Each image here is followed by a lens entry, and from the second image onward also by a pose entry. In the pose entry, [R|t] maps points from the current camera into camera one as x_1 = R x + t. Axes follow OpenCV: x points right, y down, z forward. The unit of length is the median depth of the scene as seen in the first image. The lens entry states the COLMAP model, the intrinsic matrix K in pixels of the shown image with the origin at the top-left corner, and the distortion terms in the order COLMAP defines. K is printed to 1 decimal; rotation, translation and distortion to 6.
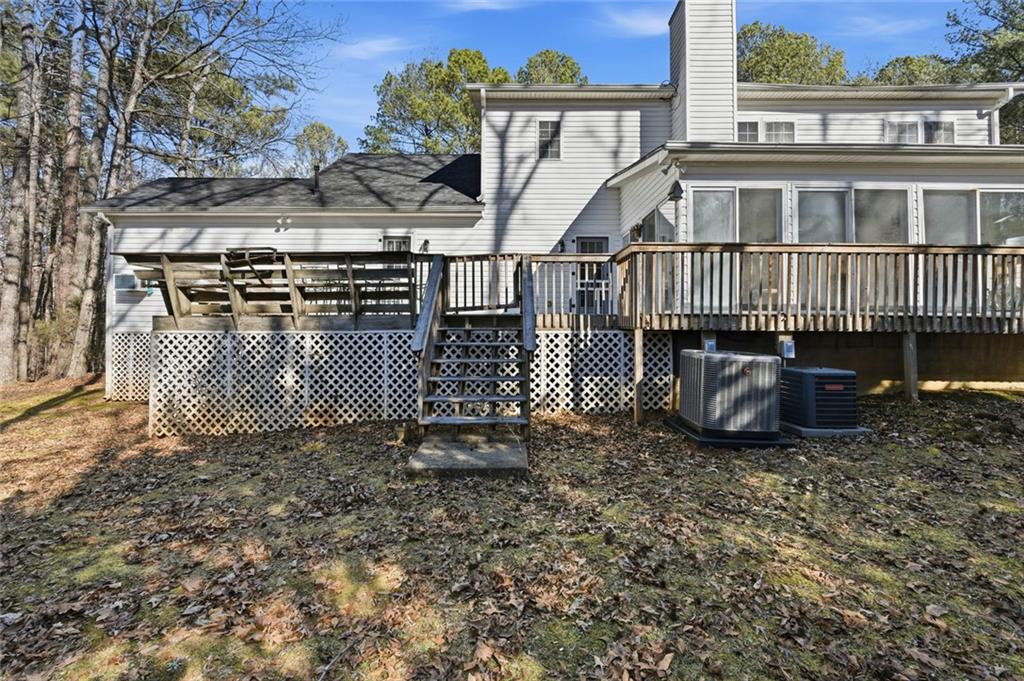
lens RADIAL K [[413.9, 0, 511.9], [0, 413.9, 338.2], [0, 0, 1]] dist [-0.000650, -0.000205]
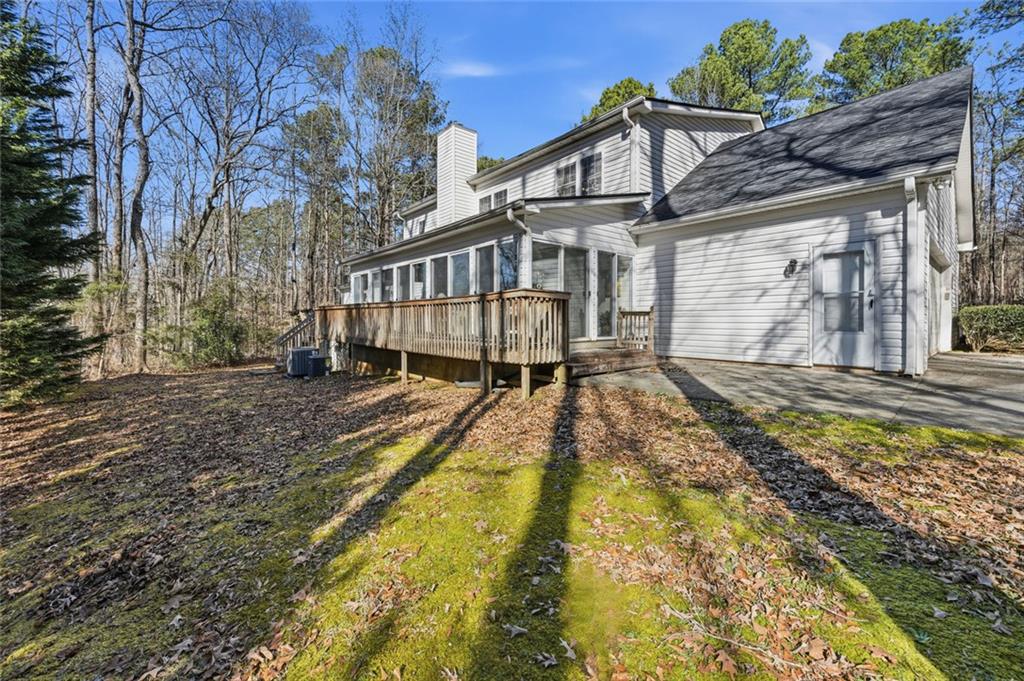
lens RADIAL K [[413.9, 0, 512.1], [0, 413.9, 332.0], [0, 0, 1]] dist [-0.000650, -0.000205]
pose [[0.659827, 0.008528, -0.751369, 1.705618], [-0.003834, 0.999961, 0.007983, -0.067884], [0.751408, -0.002386, 0.659834, 0.124517]]
